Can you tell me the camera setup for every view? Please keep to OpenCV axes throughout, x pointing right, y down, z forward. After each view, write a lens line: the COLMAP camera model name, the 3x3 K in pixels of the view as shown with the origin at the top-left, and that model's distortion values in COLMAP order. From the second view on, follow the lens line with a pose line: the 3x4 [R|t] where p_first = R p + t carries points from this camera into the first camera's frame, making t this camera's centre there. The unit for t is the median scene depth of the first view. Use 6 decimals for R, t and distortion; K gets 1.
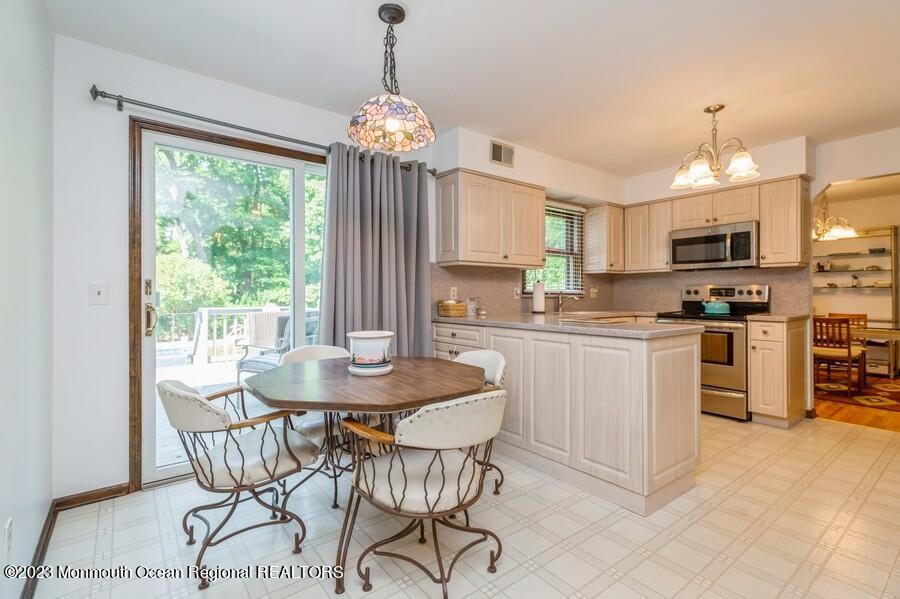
lens RADIAL K [[424.8, 0, 446.5], [0, 424.8, 296.9], [0, 0, 1]] dist [0.013328, -0.003605]
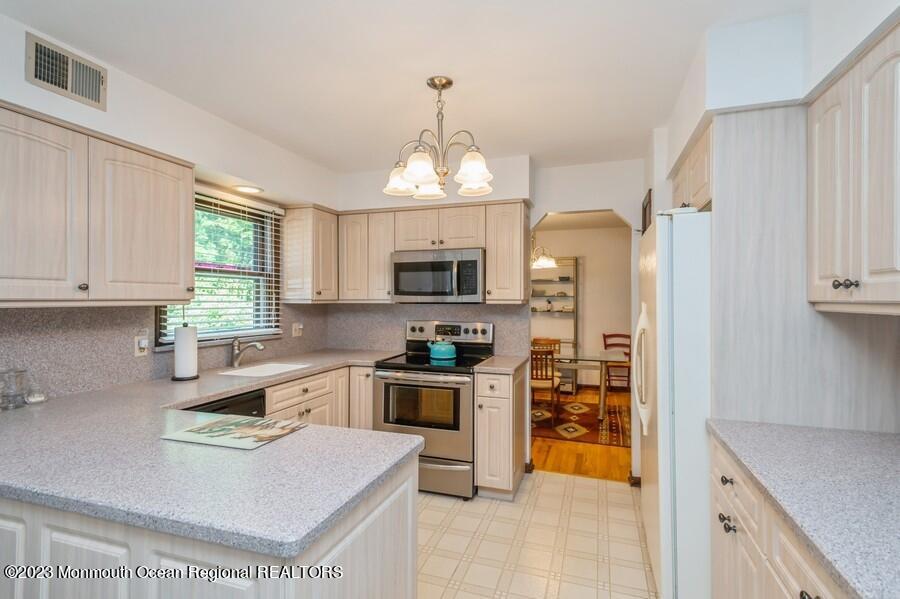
lens RADIAL K [[424.8, 0, 441.1], [0, 424.8, 300.1], [0, 0, 1]] dist [0.013328, -0.003605]
pose [[0.847464, 0.002416, 0.530848, 0.204035], [-0.005729, 0.999973, 0.004595, -0.075195], [-0.530823, -0.006935, 0.847455, 0.321060]]
